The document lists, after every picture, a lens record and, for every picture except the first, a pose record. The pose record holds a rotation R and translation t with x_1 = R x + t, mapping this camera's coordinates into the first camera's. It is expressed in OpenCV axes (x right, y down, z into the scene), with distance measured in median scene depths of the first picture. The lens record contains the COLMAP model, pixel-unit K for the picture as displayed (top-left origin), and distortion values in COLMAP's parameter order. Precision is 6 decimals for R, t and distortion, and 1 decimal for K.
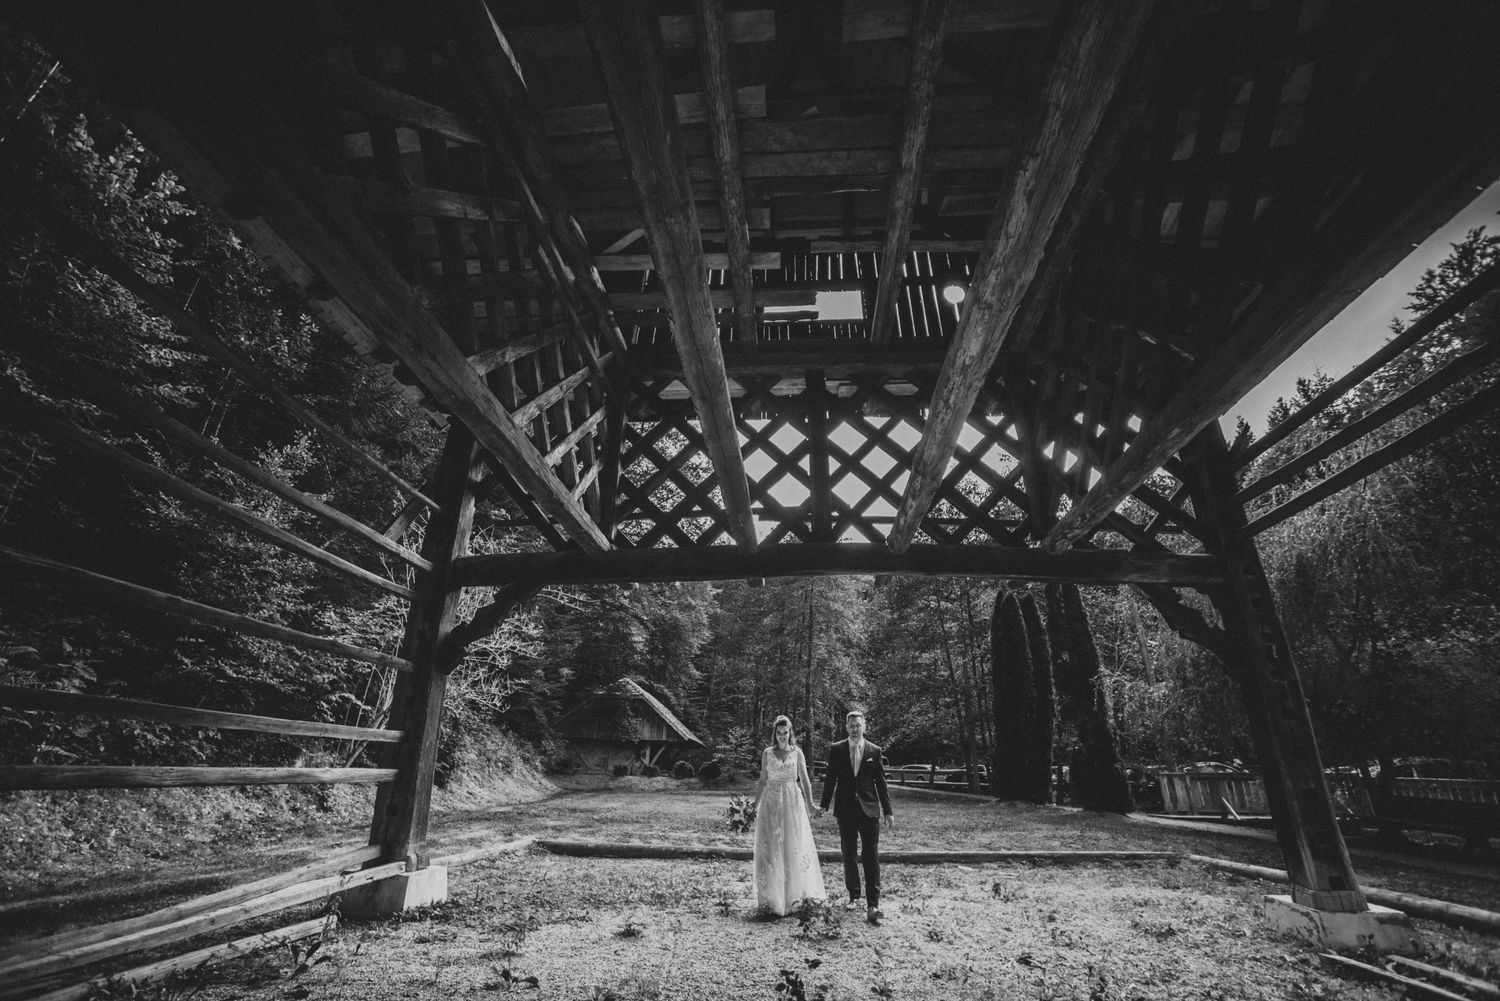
lens RADIAL K [[652.9, 0, 750.0], [0, 652.9, 500.5], [0, 0, 1]] dist [-0.054457, 0.017415]
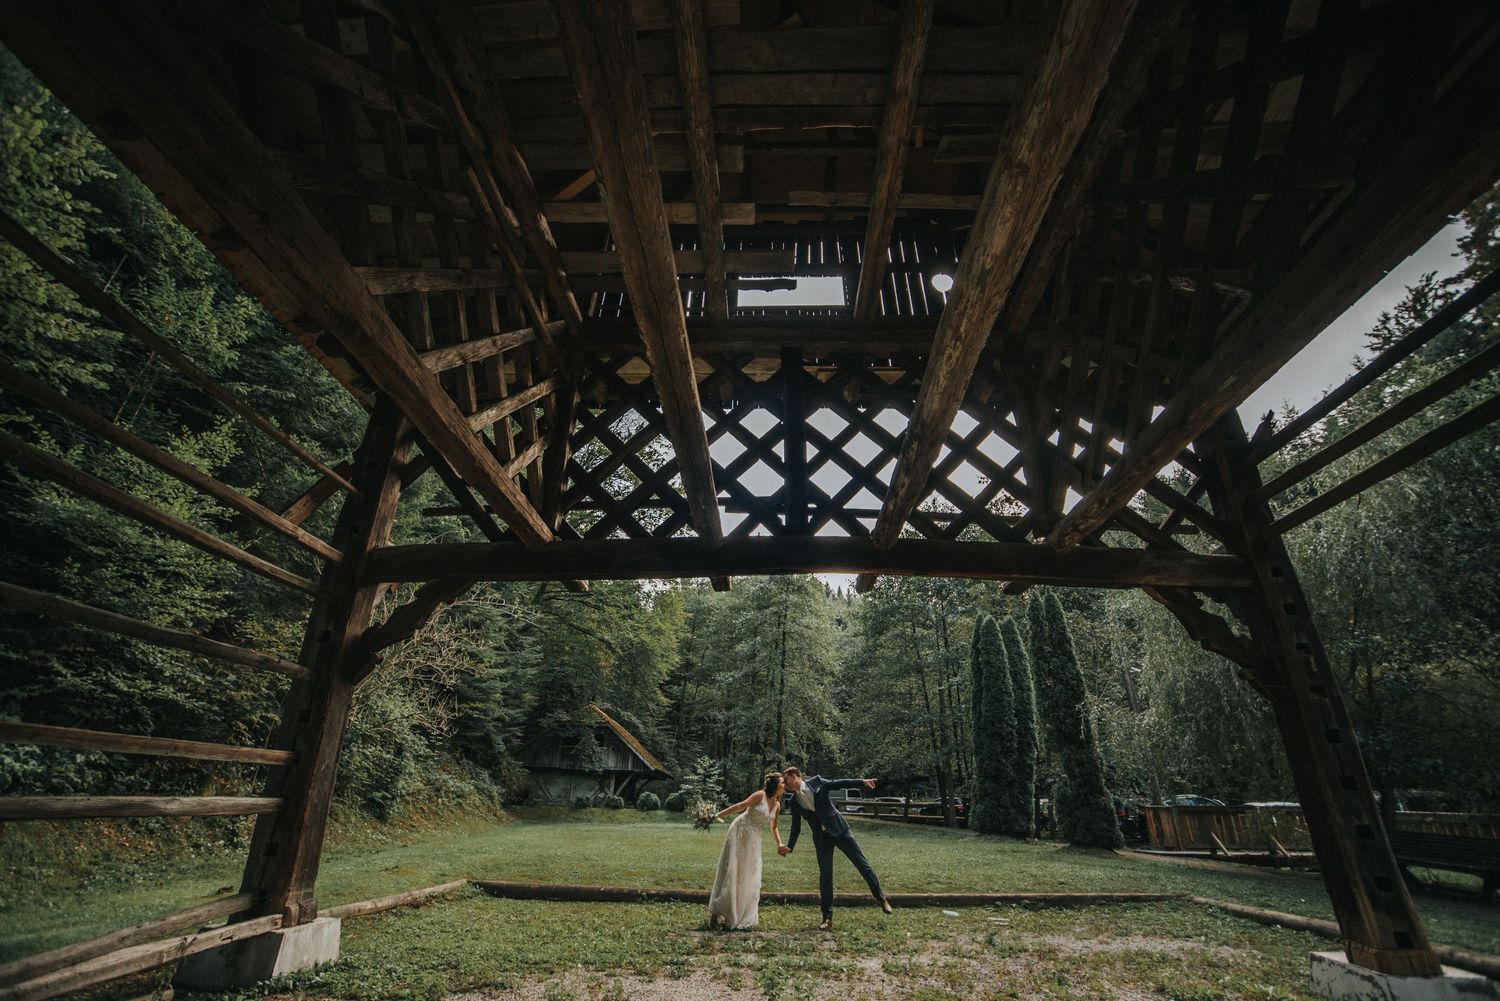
lens RADIAL K [[652.9, 0, 750.0], [0, 652.9, 500.5], [0, 0, 1]] dist [-0.054457, 0.017415]
pose [[0.999126, 0.018622, 0.037422, 0.012871], [-0.017012, 0.998934, -0.042904, 0.051320], [-0.038181, 0.042230, 0.998378, 0.121300]]
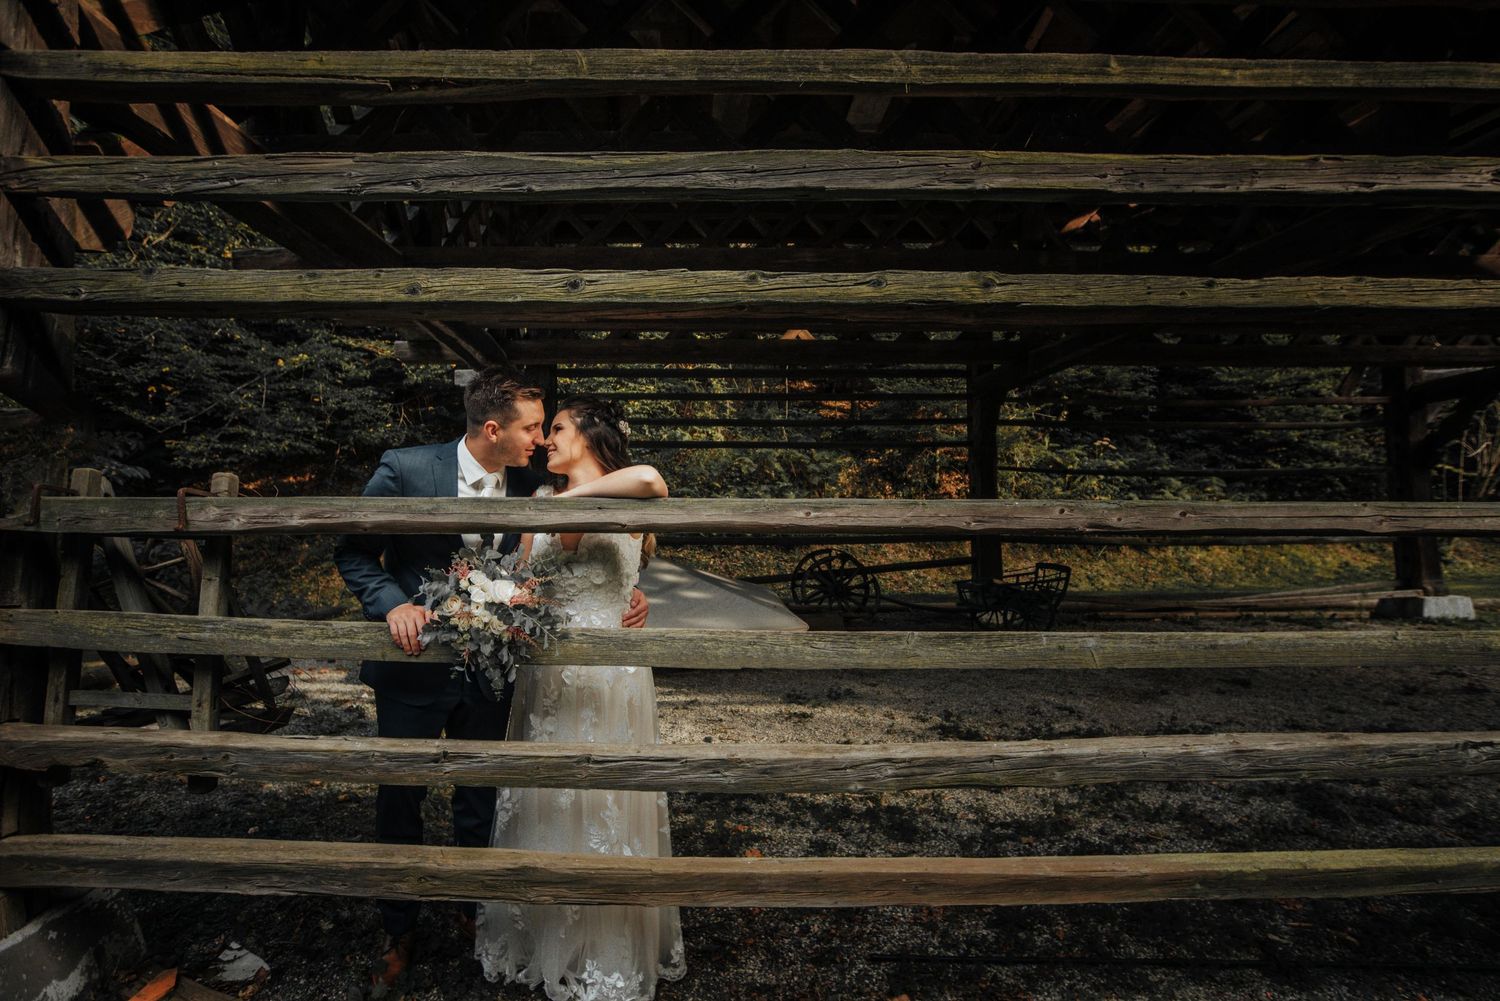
lens RADIAL K [[652.9, 0, 750.0], [0, 652.9, 500.5], [0, 0, 1]] dist [-0.054457, 0.017415]
pose [[0.097387, -0.047802, -0.994098, 0.661531], [0.395883, 0.918285, -0.005373, -0.216025], [0.913122, -0.393023, 0.108353, -0.458677]]
